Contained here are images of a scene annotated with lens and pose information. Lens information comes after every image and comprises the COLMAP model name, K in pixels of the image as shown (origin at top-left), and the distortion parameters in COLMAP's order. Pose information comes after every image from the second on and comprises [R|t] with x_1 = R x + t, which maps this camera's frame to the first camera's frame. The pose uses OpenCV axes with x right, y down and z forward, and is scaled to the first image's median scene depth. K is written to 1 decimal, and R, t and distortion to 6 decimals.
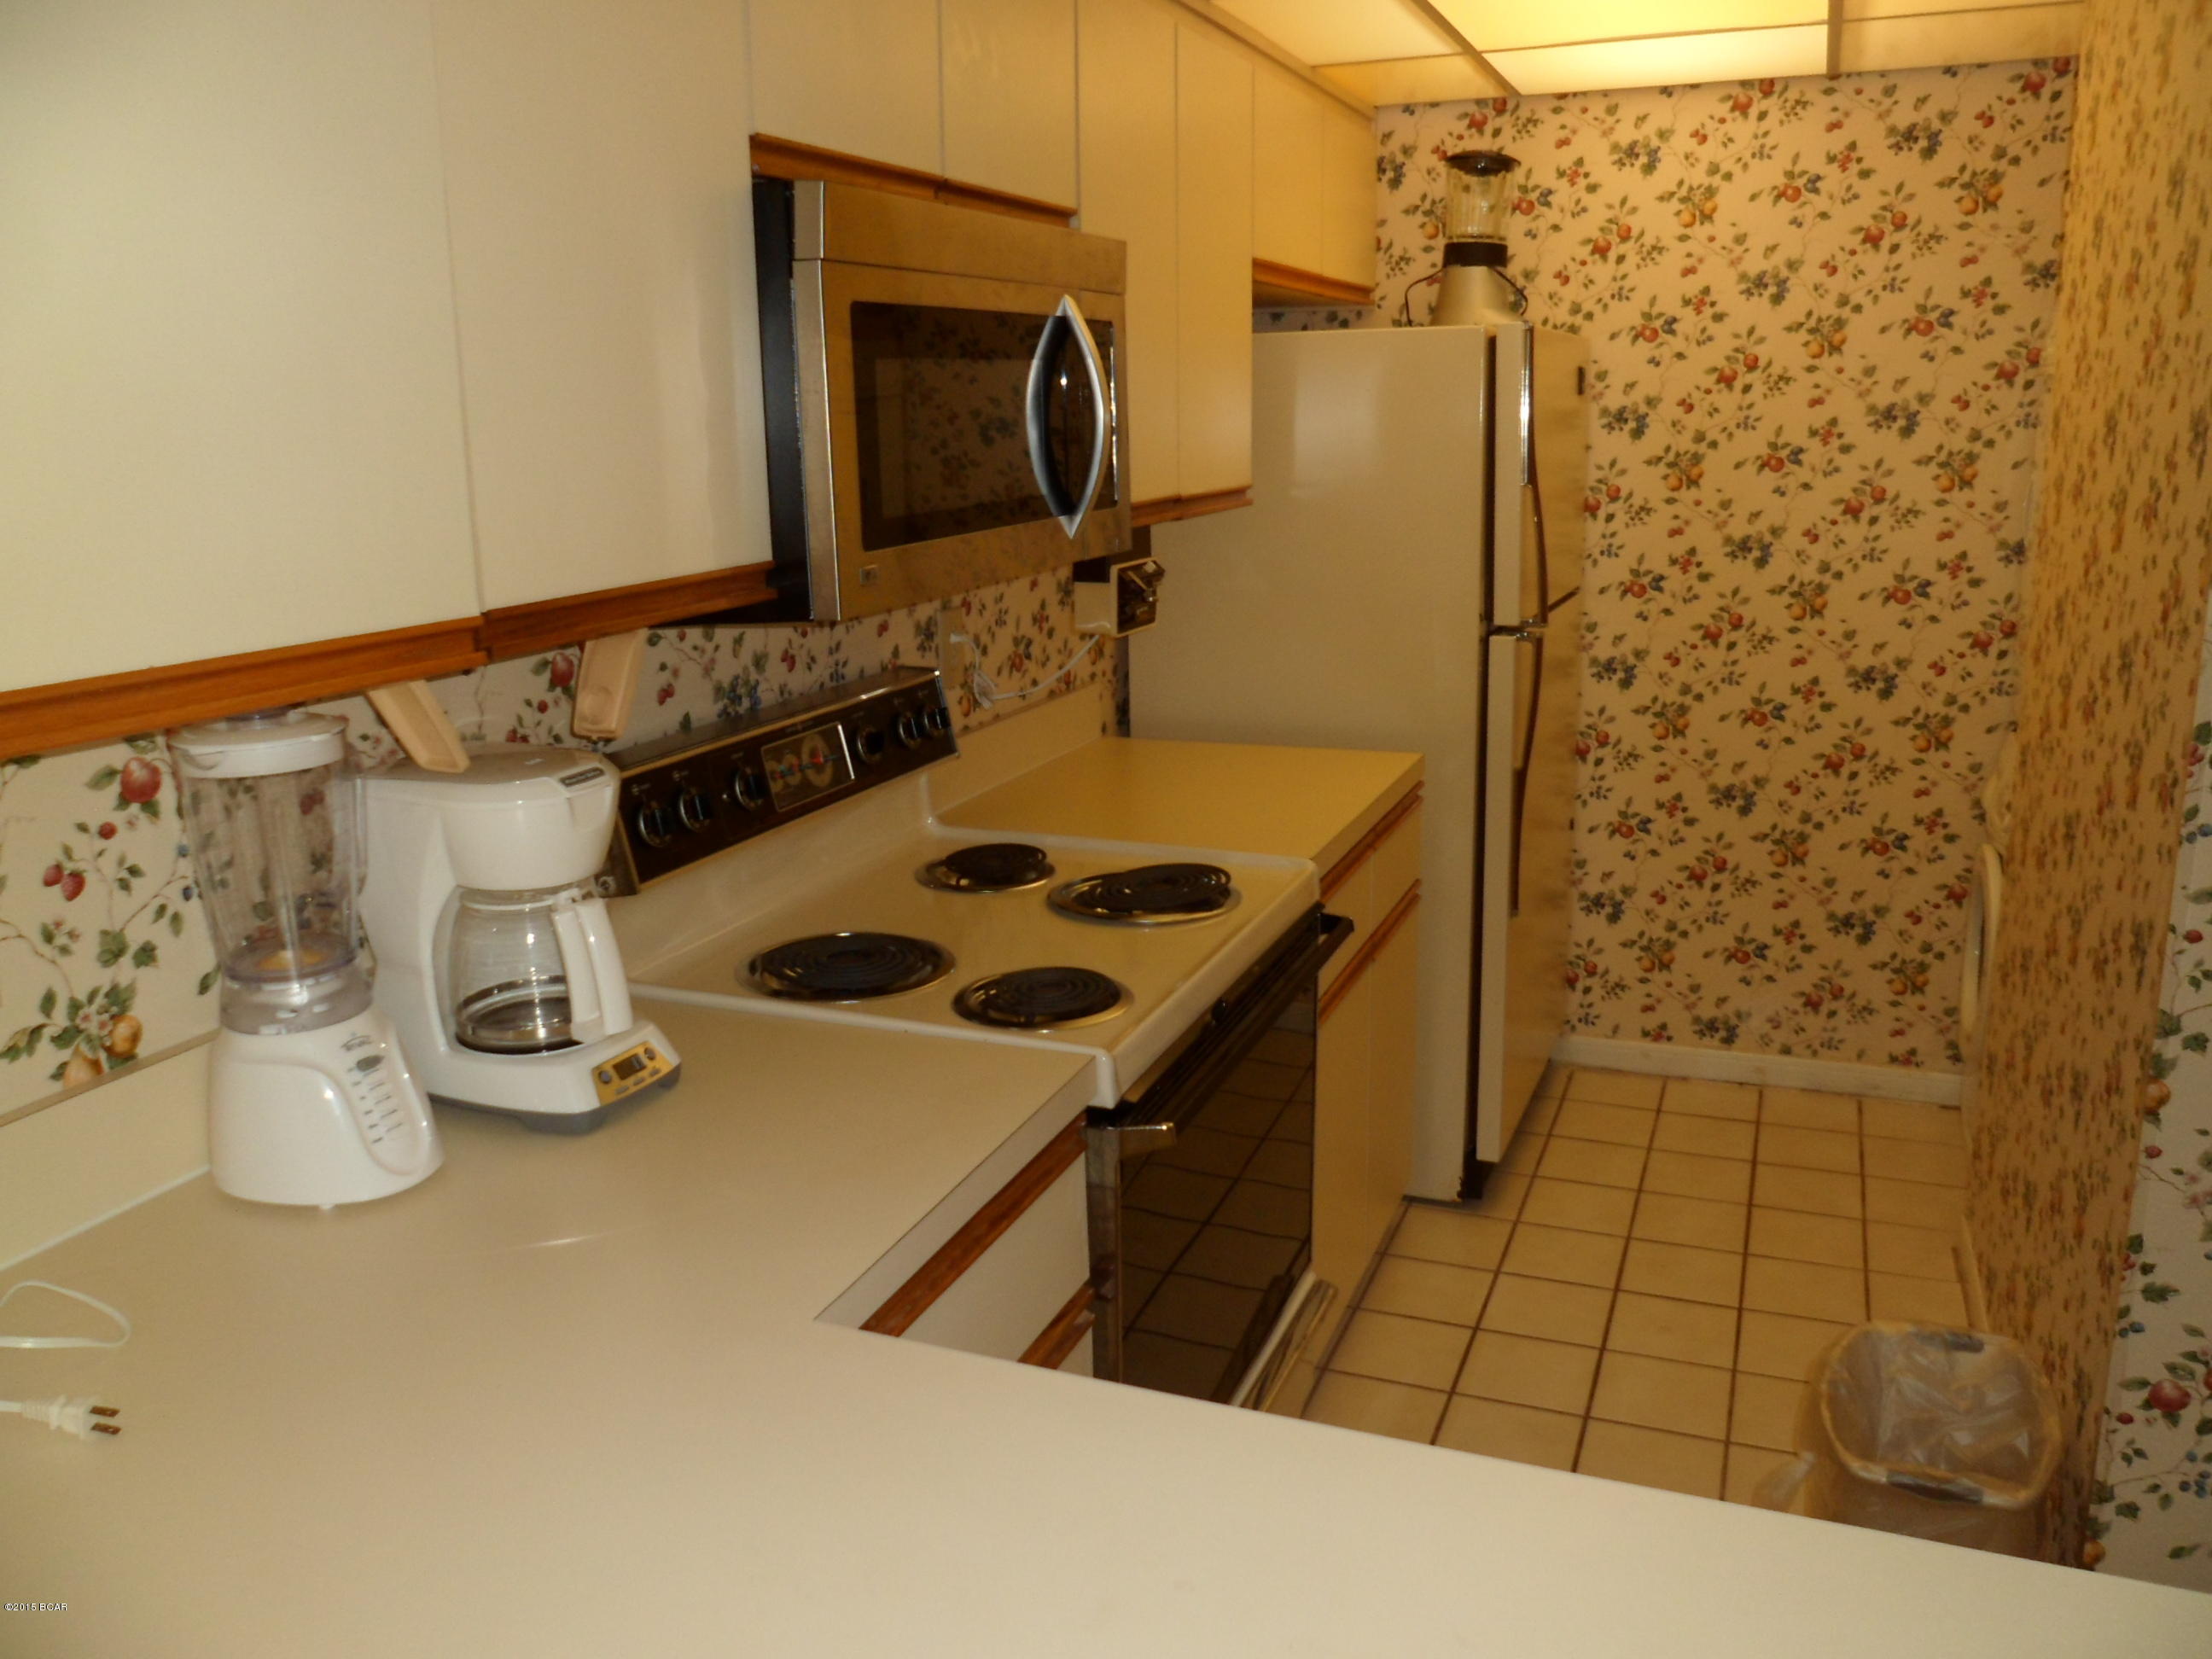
lens RADIAL K [[1714.2, 0, 1106.0], [0, 1714.2, 829.5], [0, 0, 1]] dist [-0.089145, 0.070244]
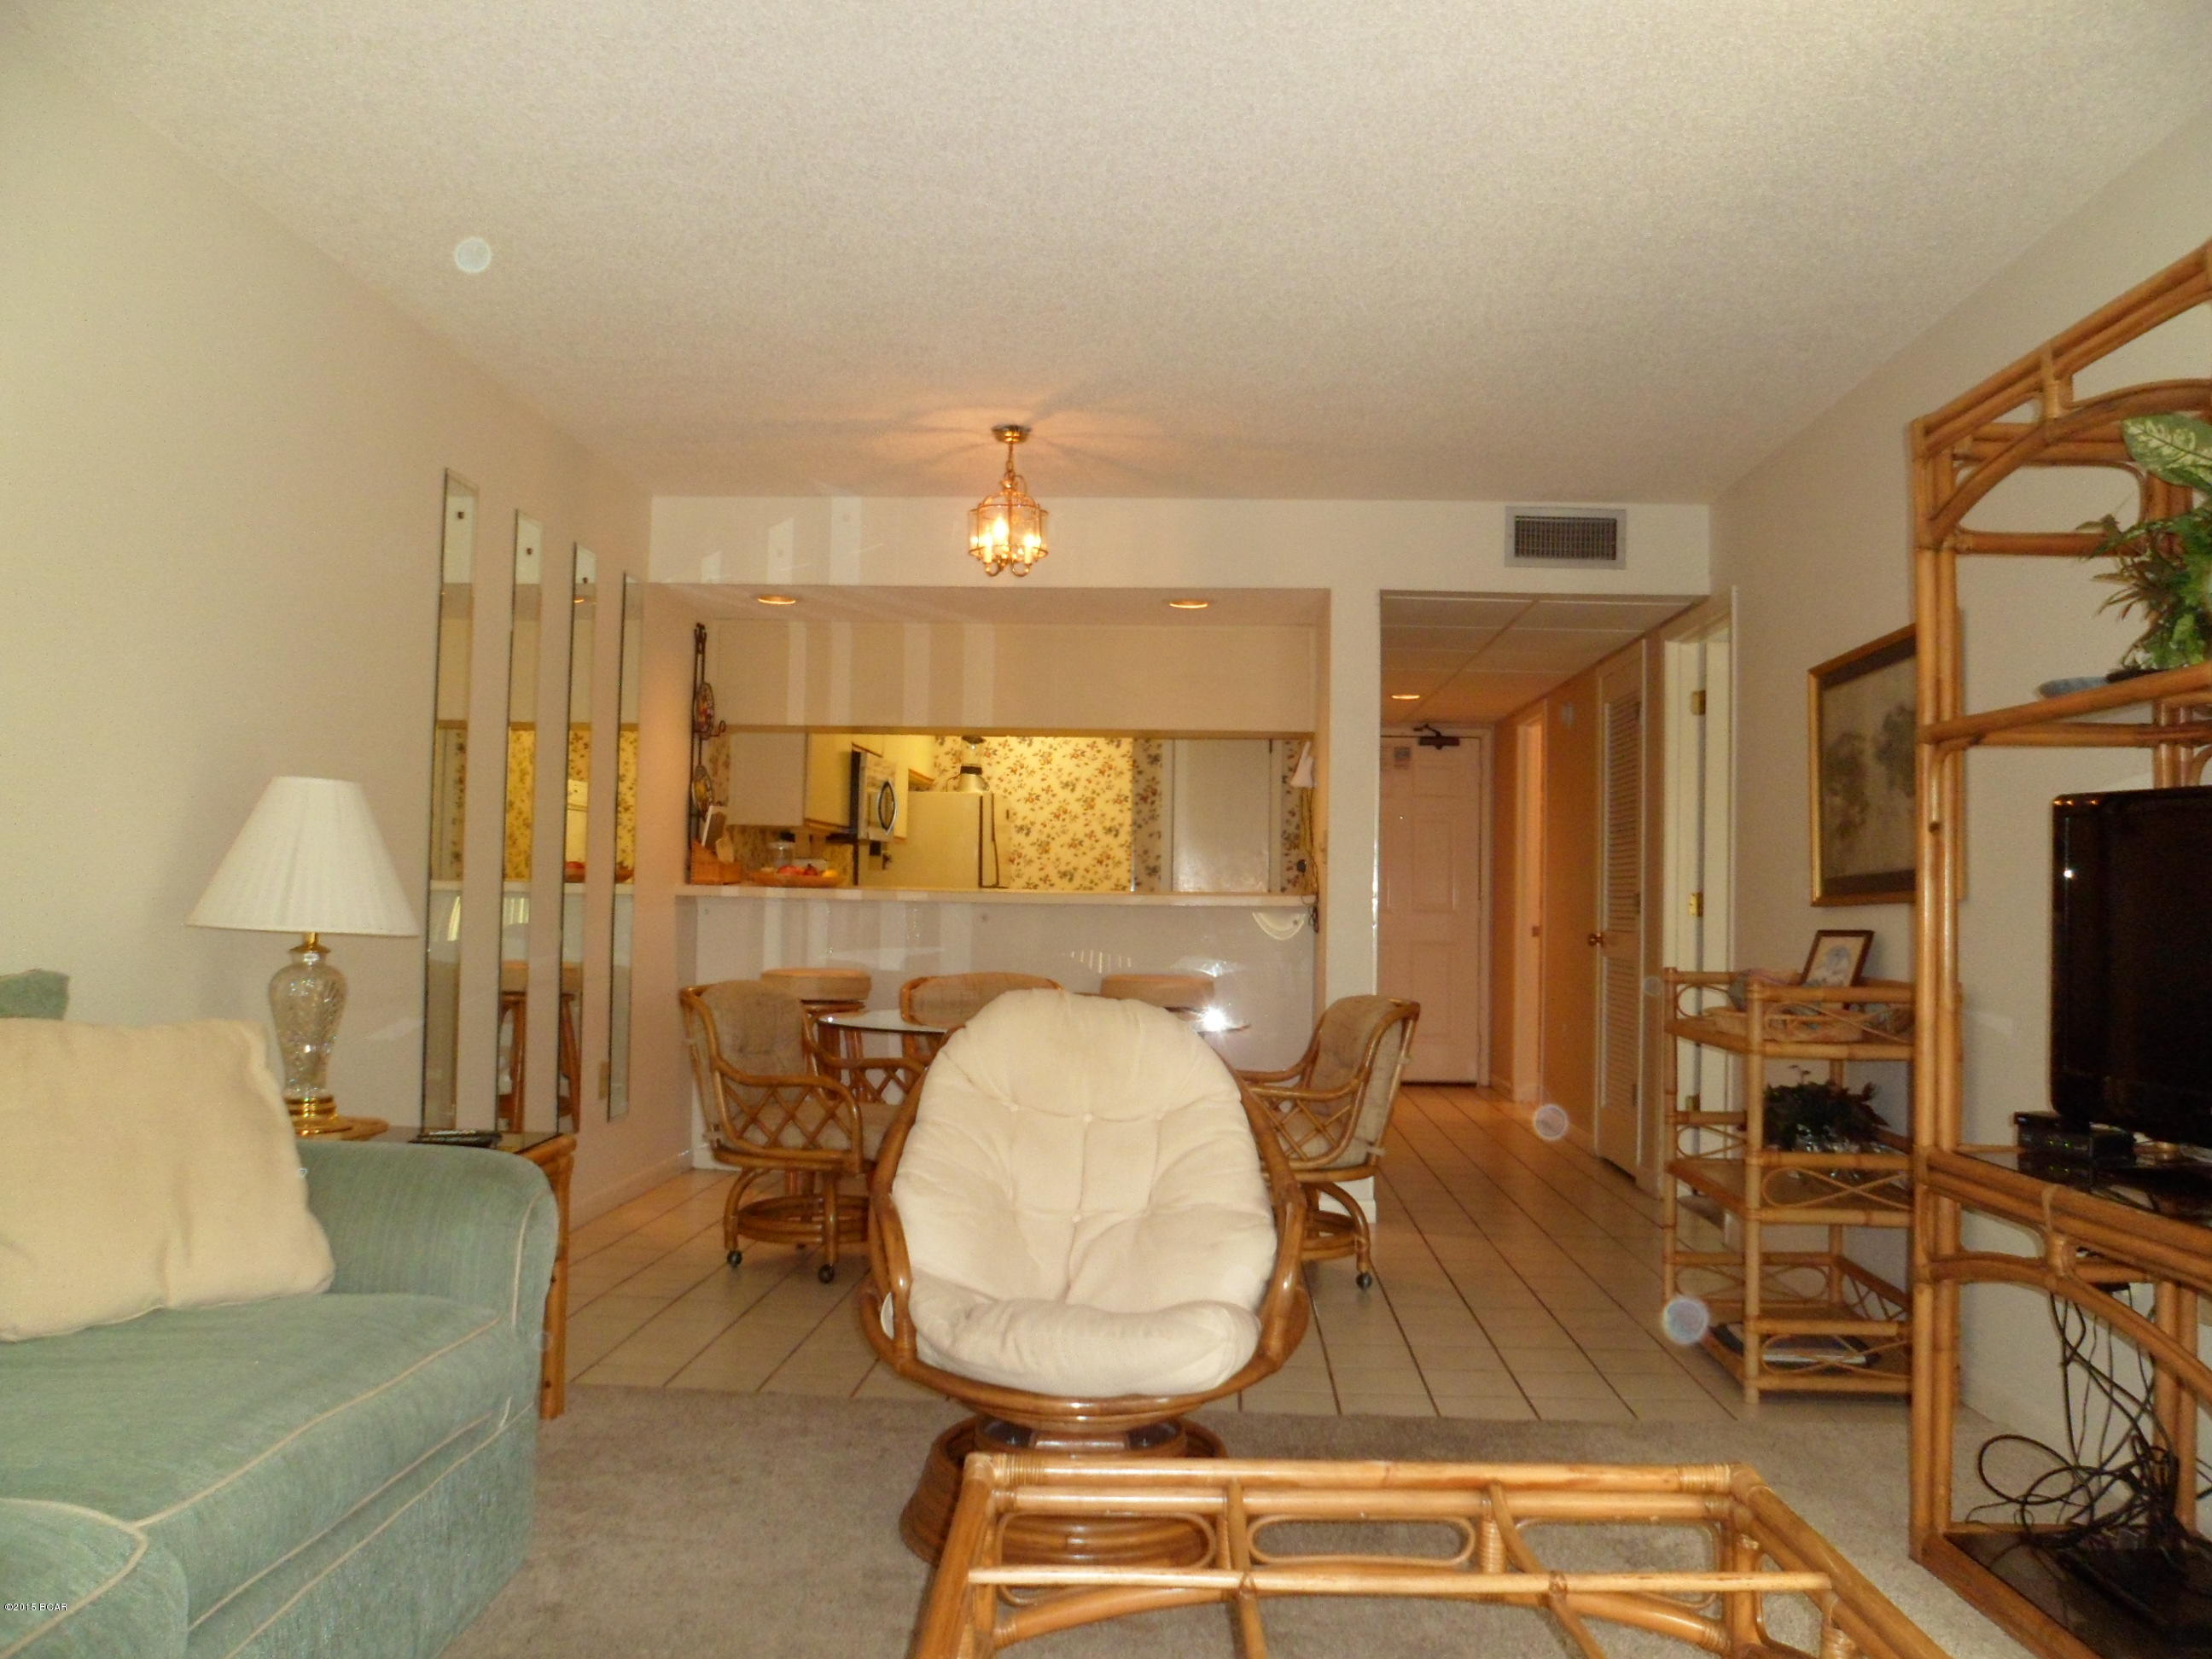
lens RADIAL K [[1714.2, 0, 1106.0], [0, 1714.2, 829.5], [0, 0, 1]] dist [-0.089145, 0.070244]
pose [[0.947532, 0.052548, 0.315313, -0.479499], [0.036717, 0.961977, -0.270652, 0.555378], [-0.317546, 0.268028, 0.909574, -1.699583]]
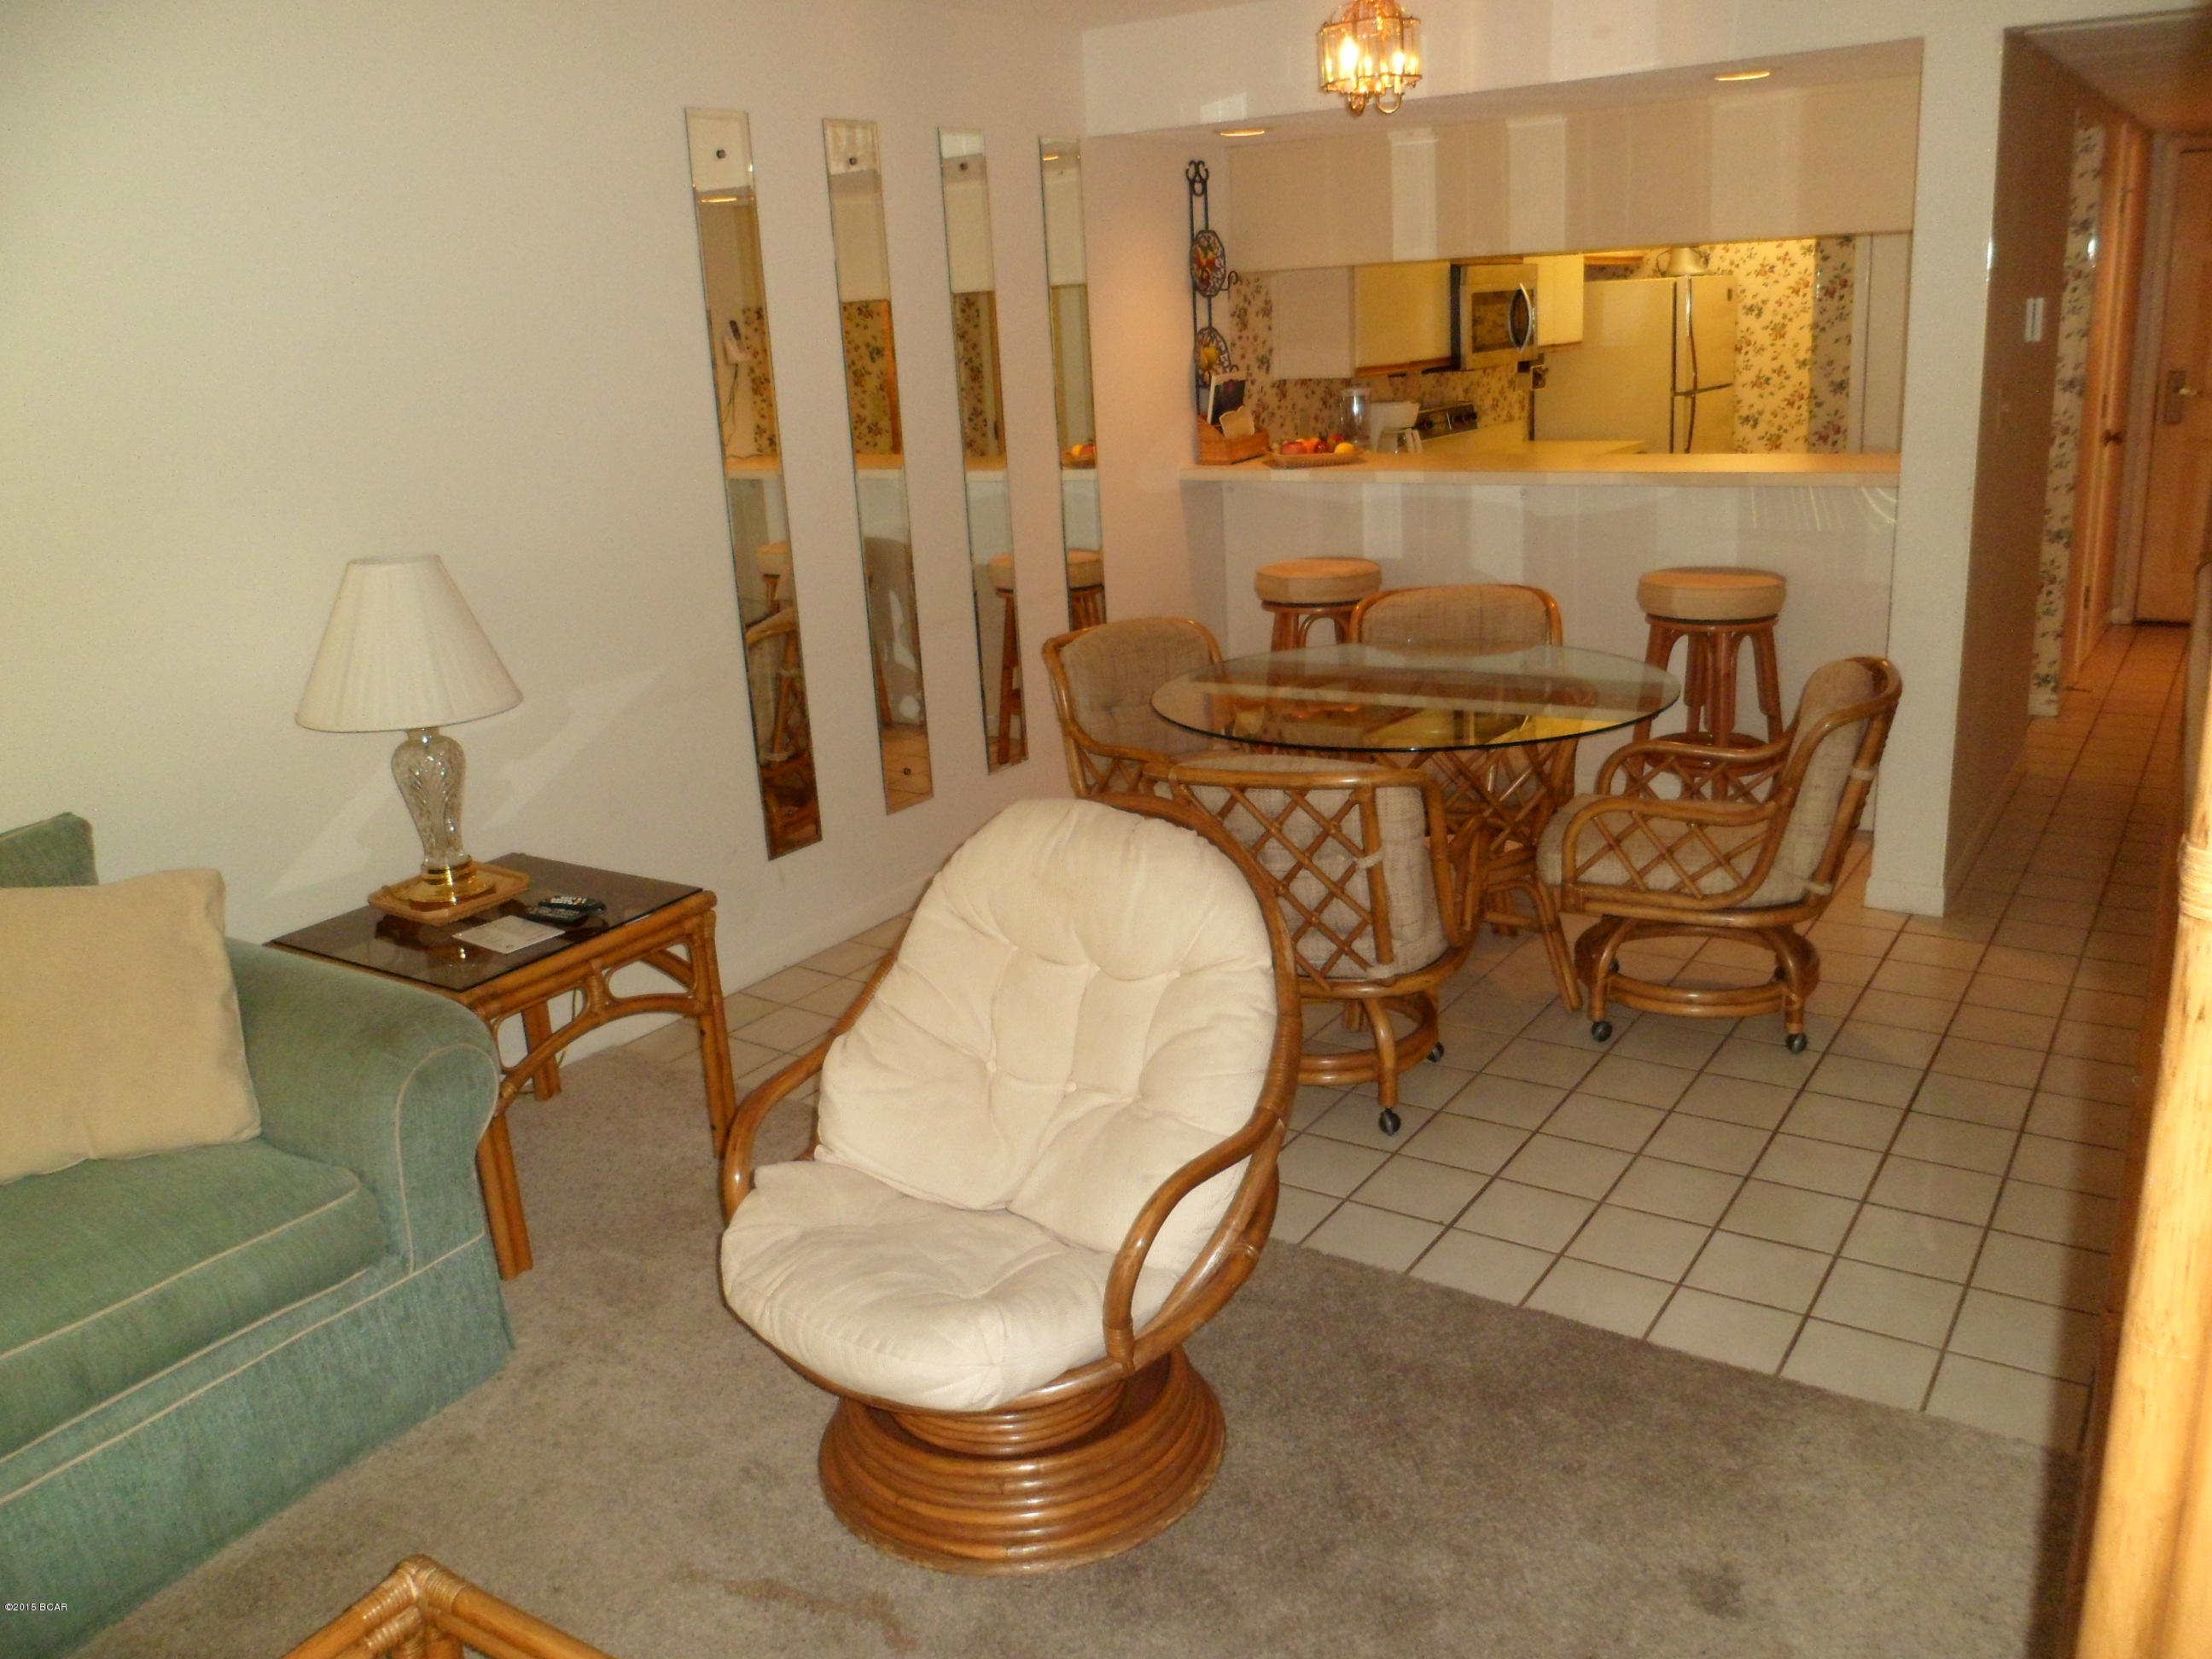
lens RADIAL K [[1714.2, 0, 1106.0], [0, 1714.2, 829.5], [0, 0, 1]] dist [-0.089145, 0.070244]
pose [[0.975395, 0.027650, -0.218723, -0.036541], [-0.014691, 0.998051, 0.060654, 0.355851], [0.219974, -0.055948, 0.973900, -1.544075]]
